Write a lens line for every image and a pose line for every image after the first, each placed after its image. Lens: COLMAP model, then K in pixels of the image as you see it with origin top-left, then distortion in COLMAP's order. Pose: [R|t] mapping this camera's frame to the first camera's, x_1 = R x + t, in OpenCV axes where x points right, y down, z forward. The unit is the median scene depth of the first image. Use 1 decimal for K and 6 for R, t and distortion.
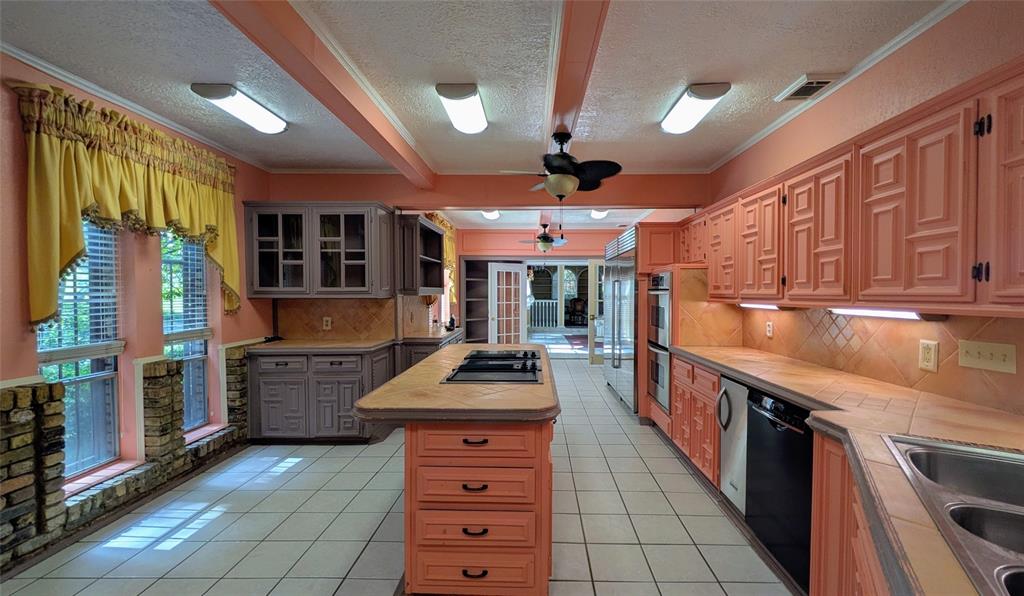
lens RADIAL K [[422.5, 0, 516.9], [0, 422.5, 298.3], [0, 0, 1]] dist [-0.008331, -0.000165]
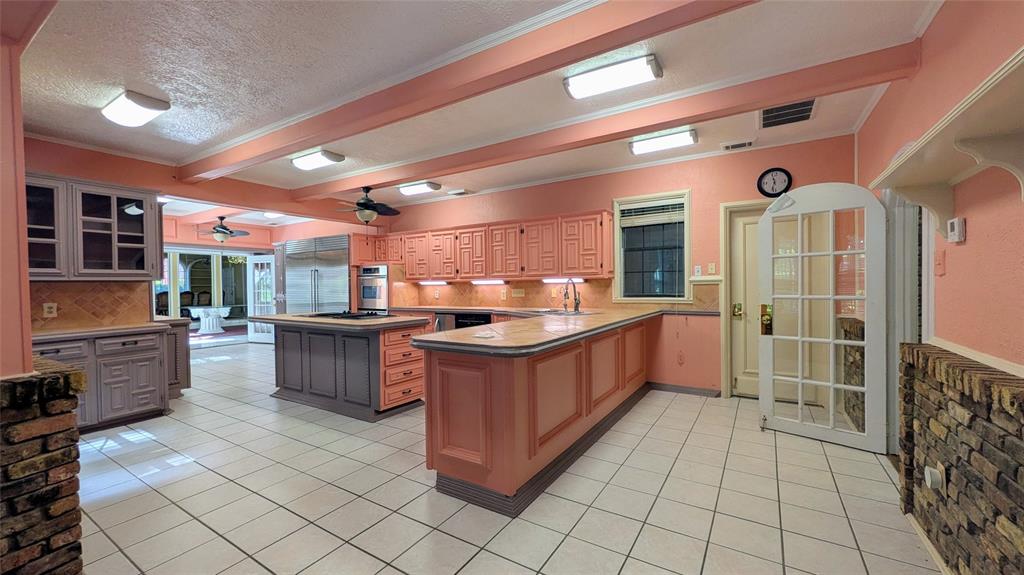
lens RADIAL K [[400.7, 0, 514.6], [0, 400.7, 286.8], [0, 0, 1]] dist [-0.000094, 0.000034]
pose [[0.515664, -0.011685, 0.856711, -0.903291], [0.021434, 0.999770, 0.000735, 0.041734], [-0.856523, 0.017984, 0.515796, -0.361716]]
